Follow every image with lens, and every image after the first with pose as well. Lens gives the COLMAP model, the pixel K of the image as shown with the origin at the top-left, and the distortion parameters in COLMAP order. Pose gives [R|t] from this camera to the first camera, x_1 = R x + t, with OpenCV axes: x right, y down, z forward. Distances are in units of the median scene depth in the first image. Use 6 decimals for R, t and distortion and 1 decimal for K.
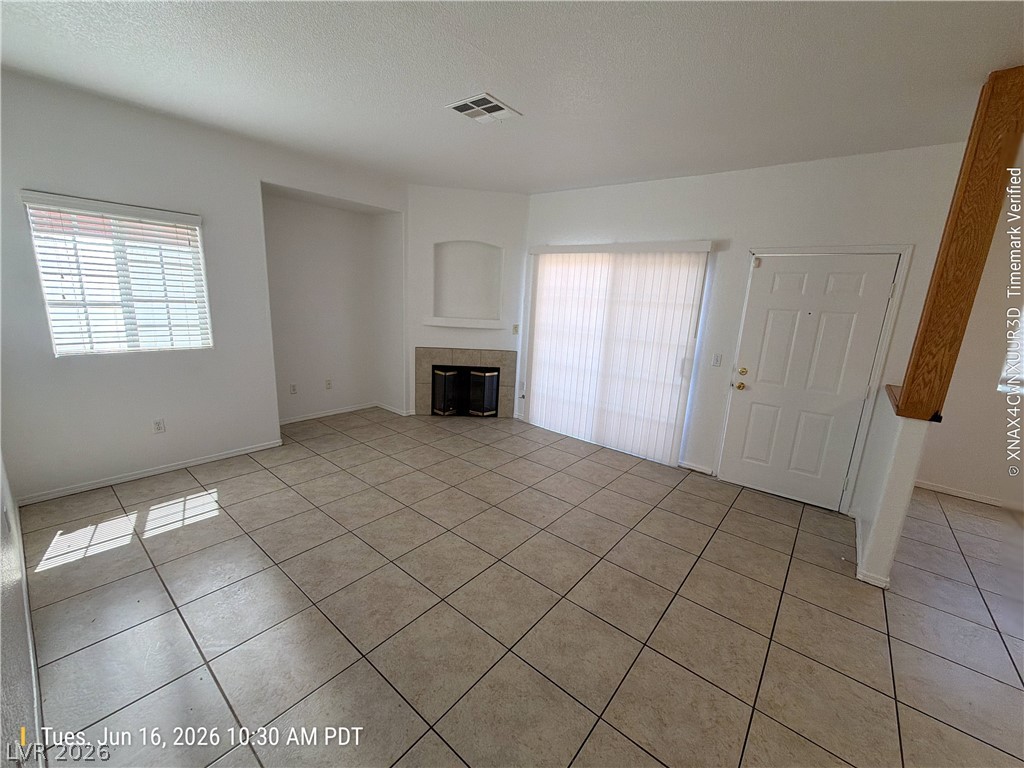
lens RADIAL K [[409.2, 0, 512.6], [0, 409.2, 385.6], [0, 0, 1]] dist [0.000847, -0.000146]
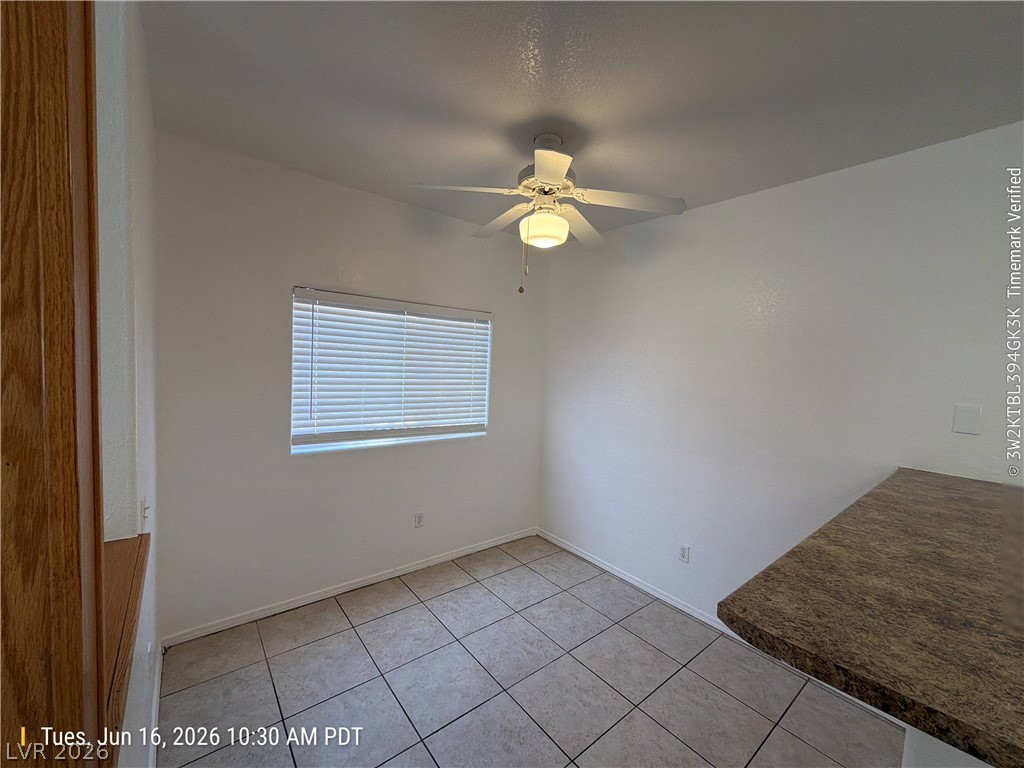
lens RADIAL K [[409.2, 0, 510.8], [0, 409.2, 386.8], [0, 0, 1]] dist [0.000847, -0.000146]
pose [[0.211861, -0.108470, 0.971262, 0.581401], [0.179484, 0.981236, 0.070433, -0.088173], [-0.960677, 0.159404, 0.227354, 0.449480]]
